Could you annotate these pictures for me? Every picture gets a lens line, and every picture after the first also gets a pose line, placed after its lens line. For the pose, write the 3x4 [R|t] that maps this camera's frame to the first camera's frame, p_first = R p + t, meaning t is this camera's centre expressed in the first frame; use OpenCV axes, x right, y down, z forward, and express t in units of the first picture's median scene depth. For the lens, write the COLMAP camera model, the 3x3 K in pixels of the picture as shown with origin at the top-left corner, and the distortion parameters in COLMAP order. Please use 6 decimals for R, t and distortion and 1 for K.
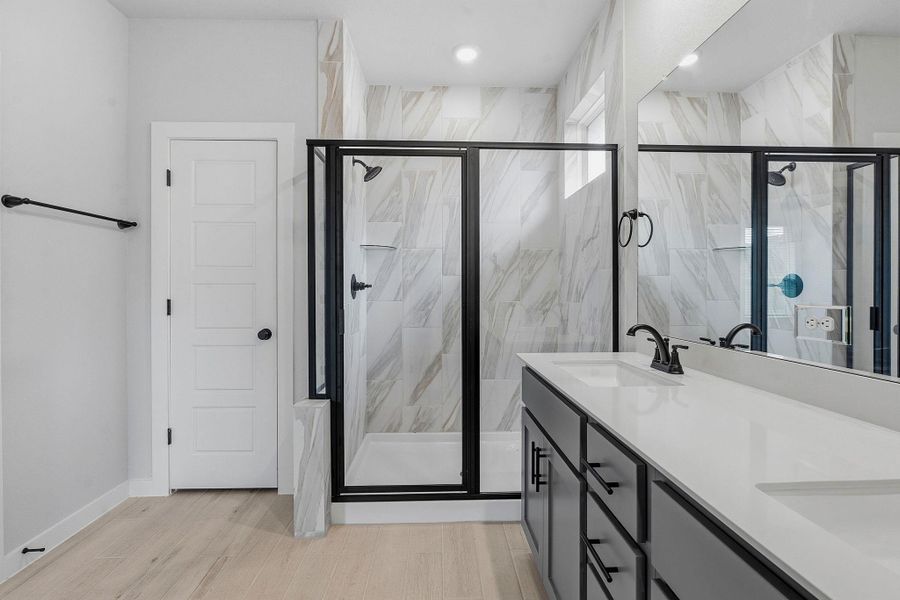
lens RADIAL K [[399.5, 0, 456.0], [0, 399.5, 292.6], [0, 0, 1]] dist [-0.003357, 0.000078]
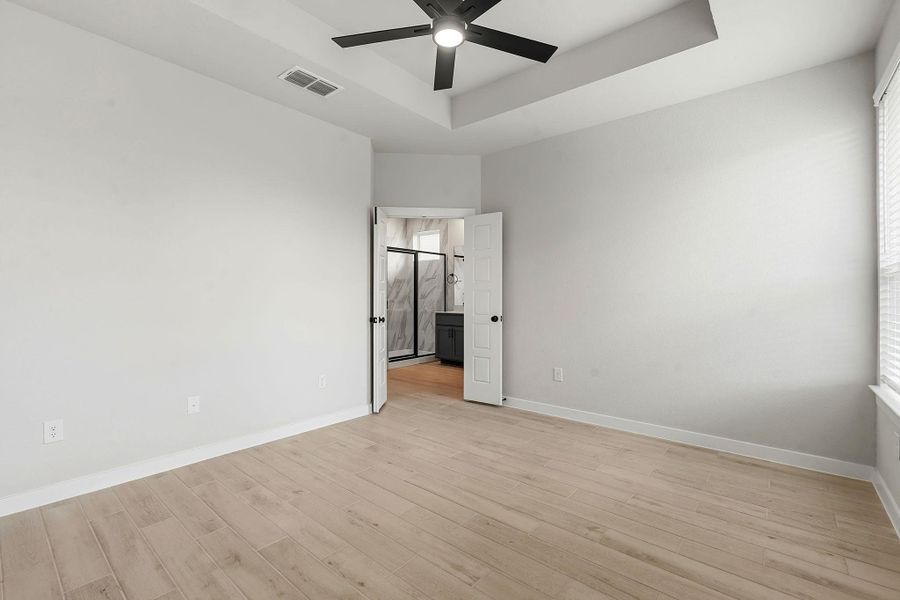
lens RADIAL K [[404.0, 0, 450.3], [0, 404.0, 291.3], [0, 0, 1]] dist [-0.004208, -0.000113]
pose [[0.674264, 0.015008, 0.738337, -1.987890], [-0.000582, 0.999804, -0.019791, 0.029666], [-0.738490, 0.012915, 0.674141, -1.299839]]
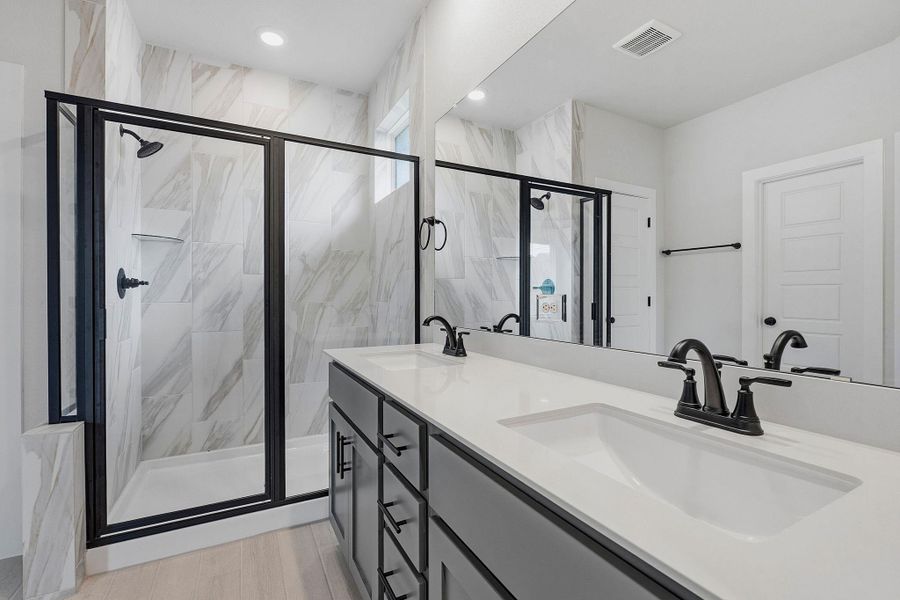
lens RADIAL K [[397.9, 0, 450.0], [0, 397.9, 300.0], [0, 0, 1]] dist [-0.002631, 0.000411]
pose [[0.906074, 0.000756, 0.423120, 0.012786], [-0.001694, 0.999997, 0.001841, 0.019893], [-0.423117, -0.002385, 0.906072, -0.032836]]
